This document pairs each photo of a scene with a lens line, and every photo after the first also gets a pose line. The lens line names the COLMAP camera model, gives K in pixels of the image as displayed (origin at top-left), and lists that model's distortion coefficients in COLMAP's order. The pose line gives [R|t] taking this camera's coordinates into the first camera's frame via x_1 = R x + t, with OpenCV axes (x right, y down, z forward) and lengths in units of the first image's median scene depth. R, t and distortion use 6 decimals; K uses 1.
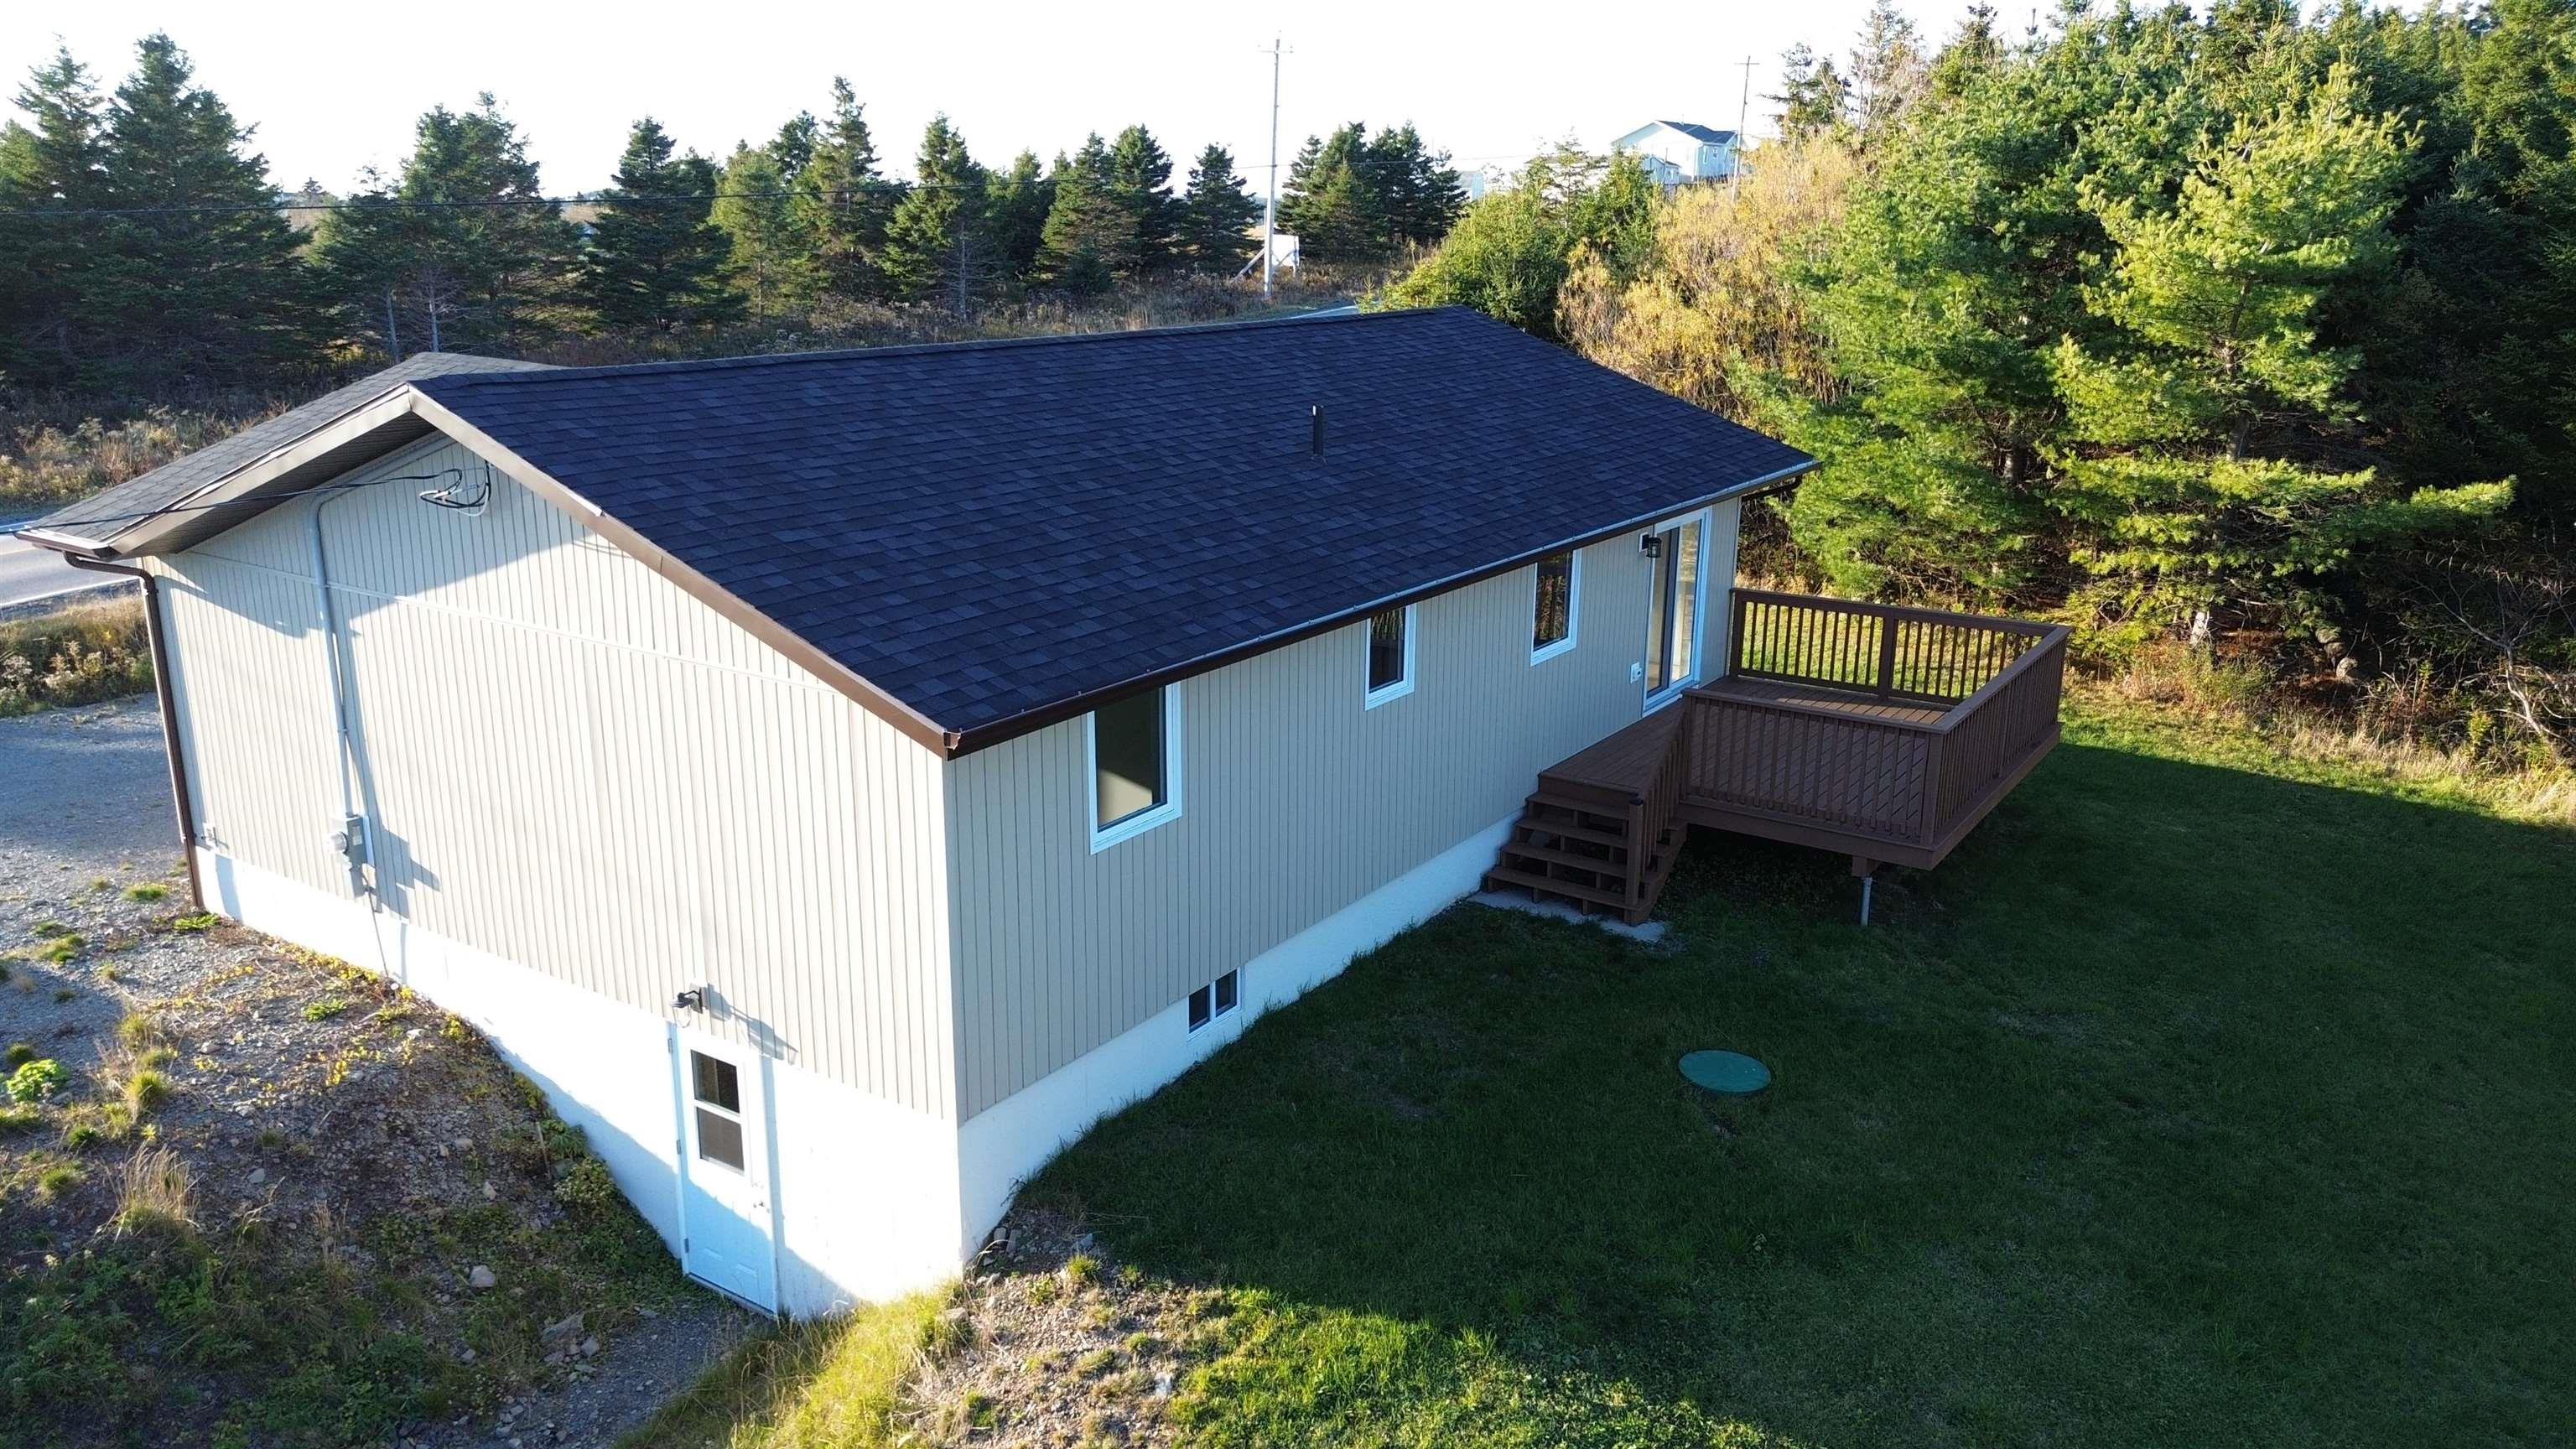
lens RADIAL K [[1802.5, 0, 1275.3], [0, 1802.5, 686.8], [0, 0, 1]] dist [0.054741, -0.041329]
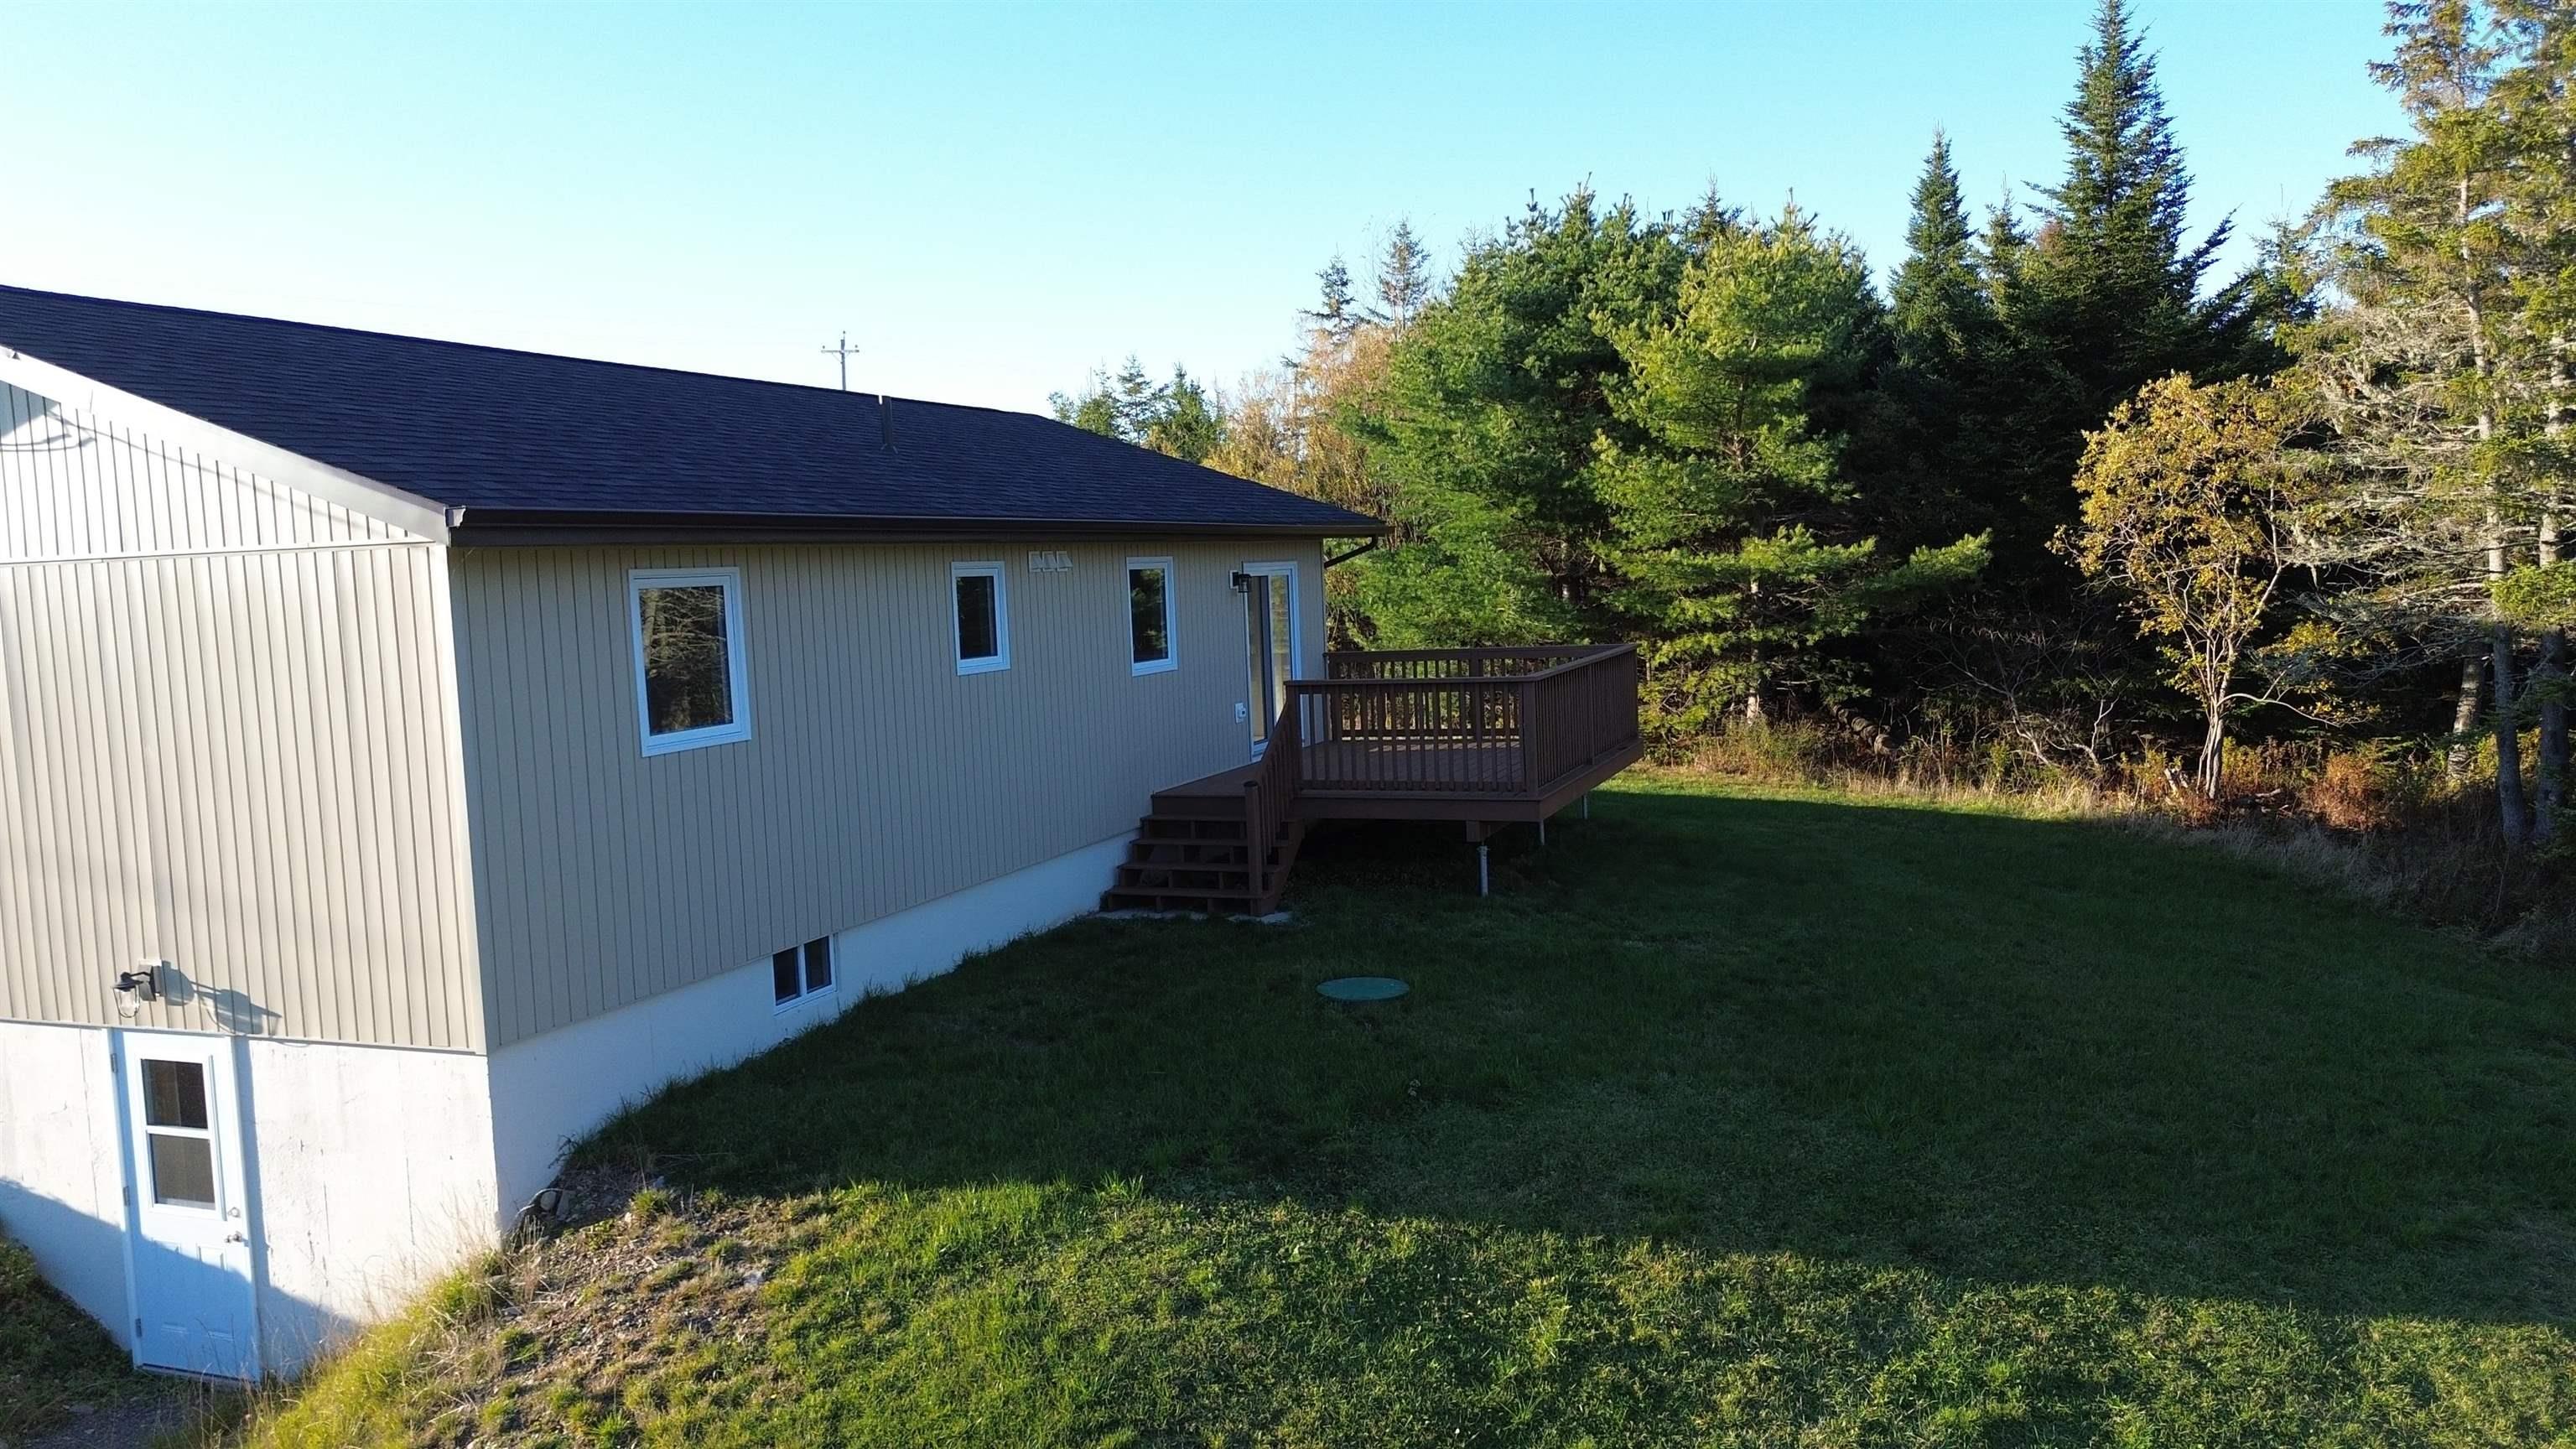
lens RADIAL K [[1802.5, 0, 1270.1], [0, 1802.5, 720.2], [0, 0, 1]] dist [0.054741, -0.041329]
pose [[0.974216, -0.066147, 0.215704, 0.005135], [0.103917, 0.980163, -0.168765, 0.219249], [-0.200262, 0.186829, 0.961764, 0.069792]]
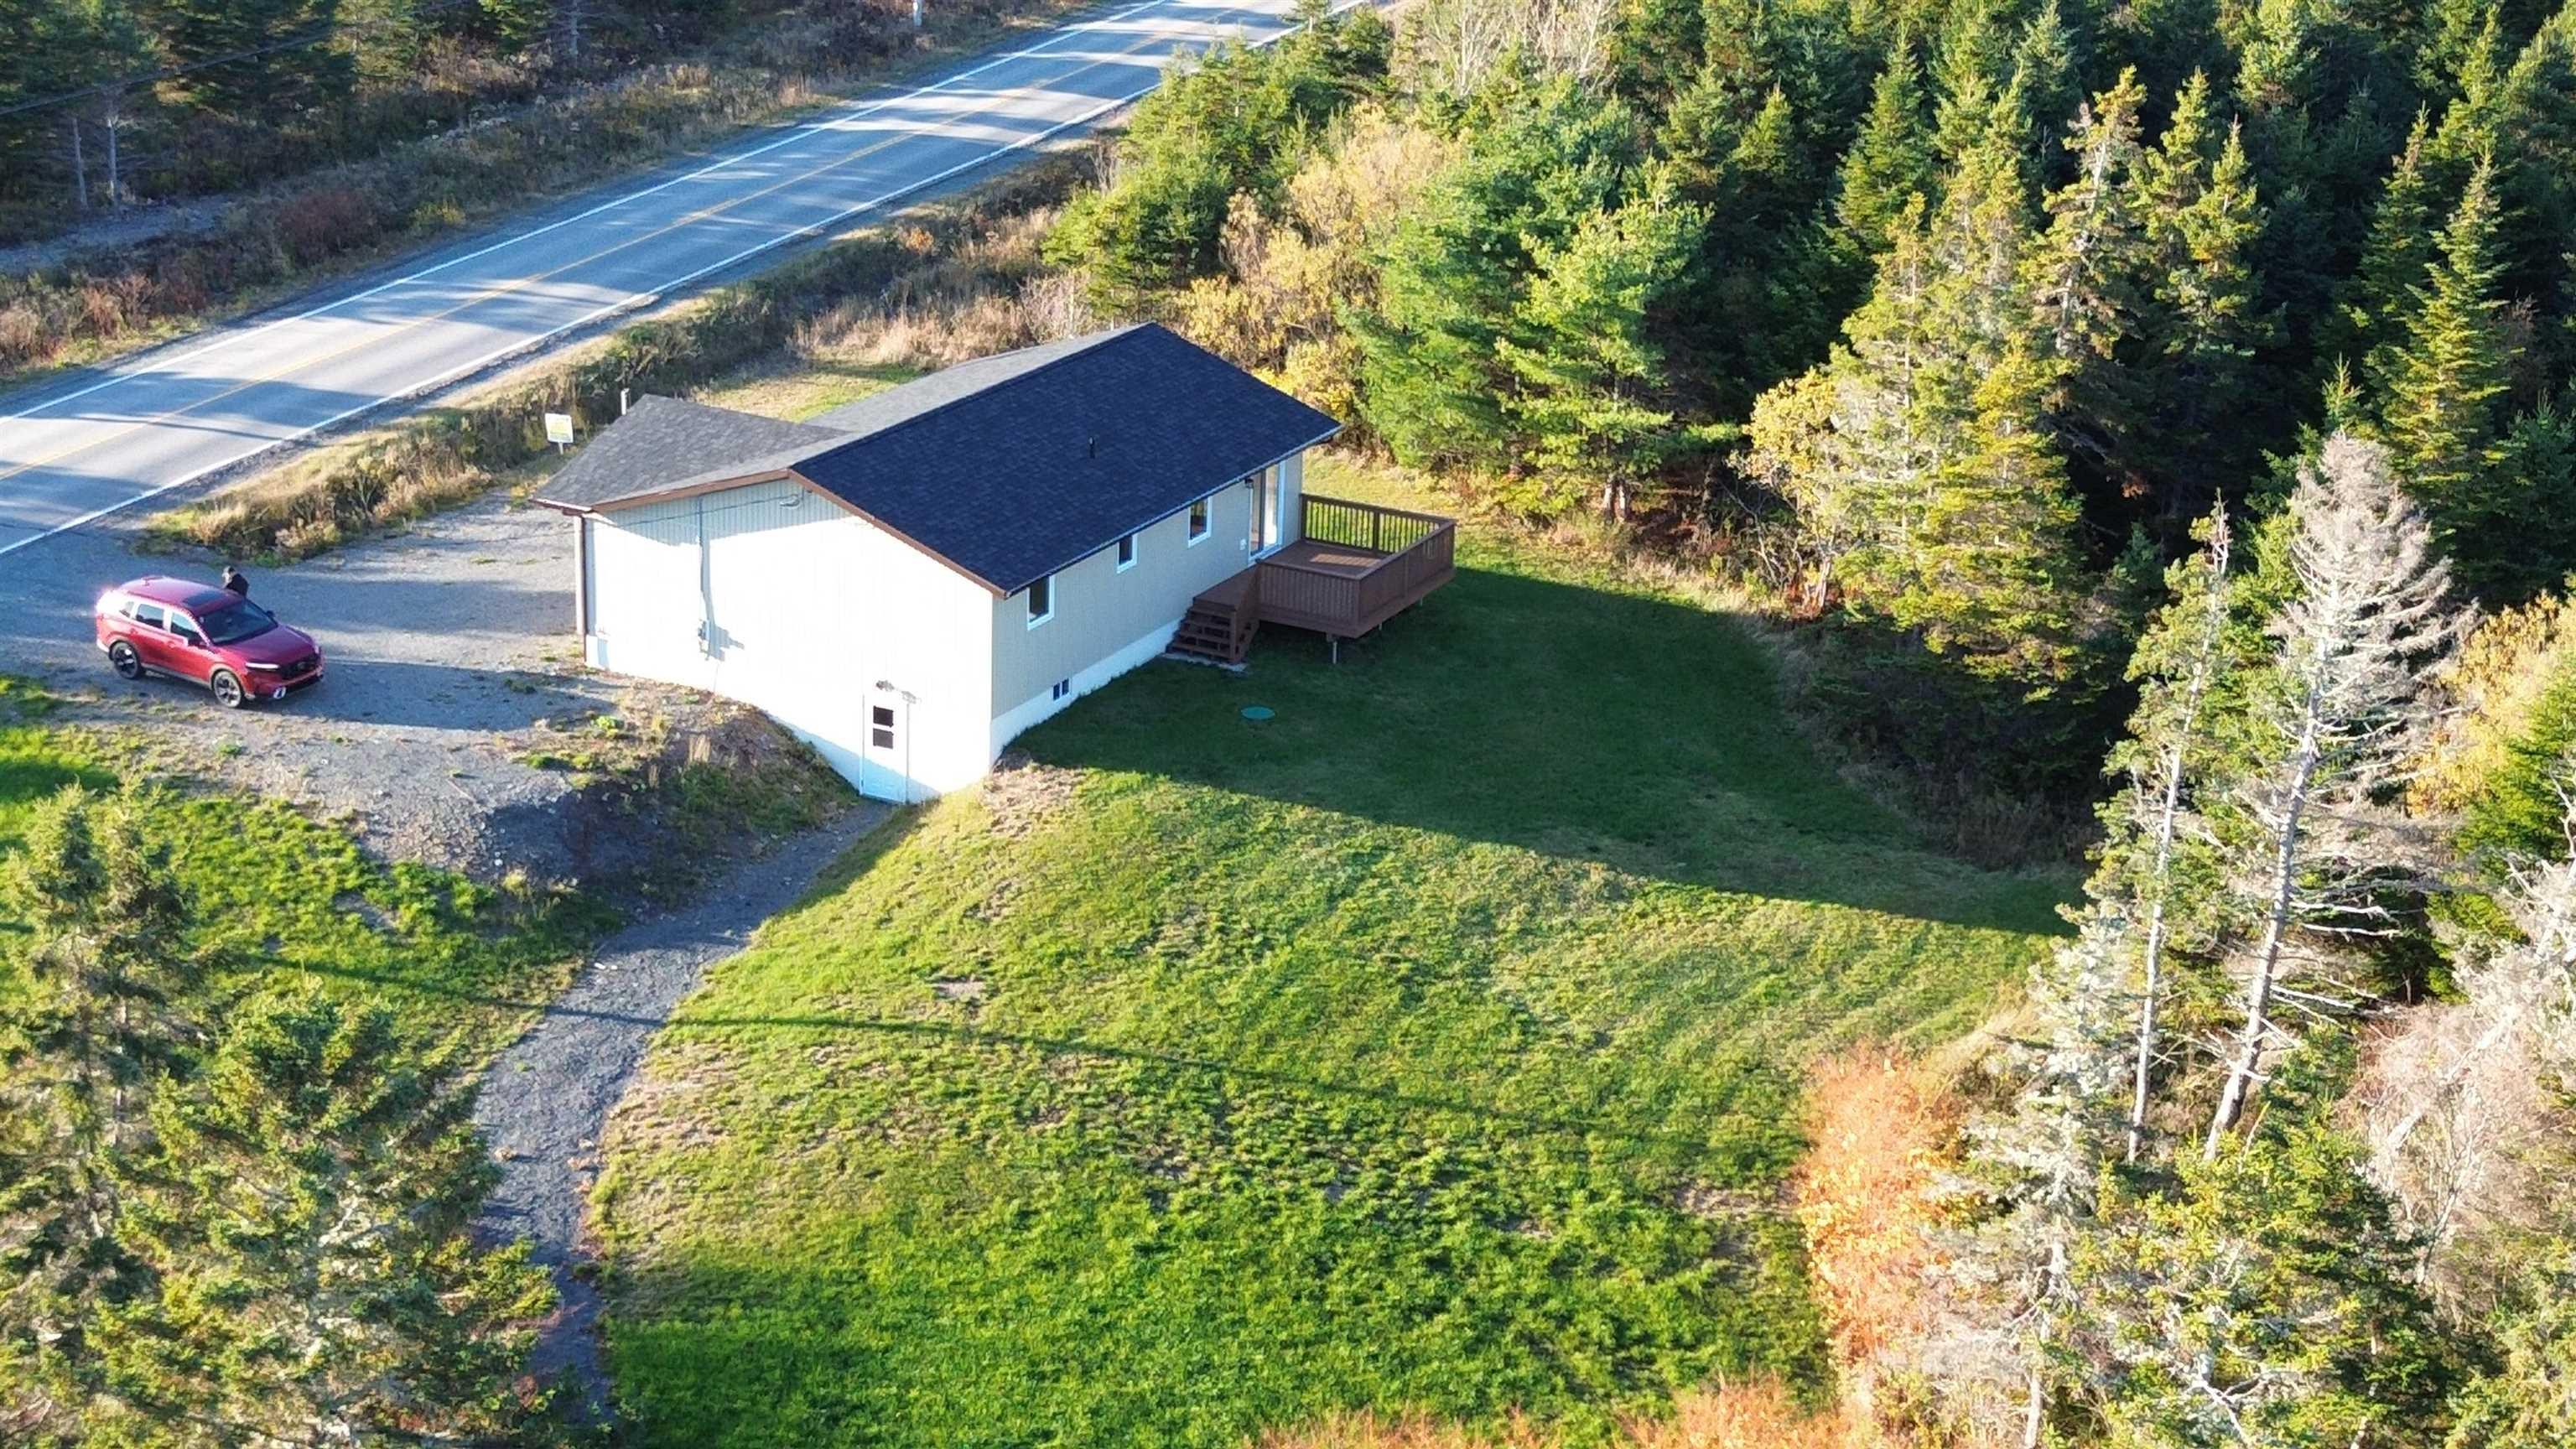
lens RADIAL K [[4035.3, 0, 1292.1], [0, 4035.3, 727.6], [0, 0, 1]] dist [0.371741, 0.000000]
pose [[0.989894, -0.014815, 0.141034, -0.502468], [0.001710, 0.995702, 0.092595, -0.292707], [-0.141799, -0.091418, 0.985665, -4.553427]]
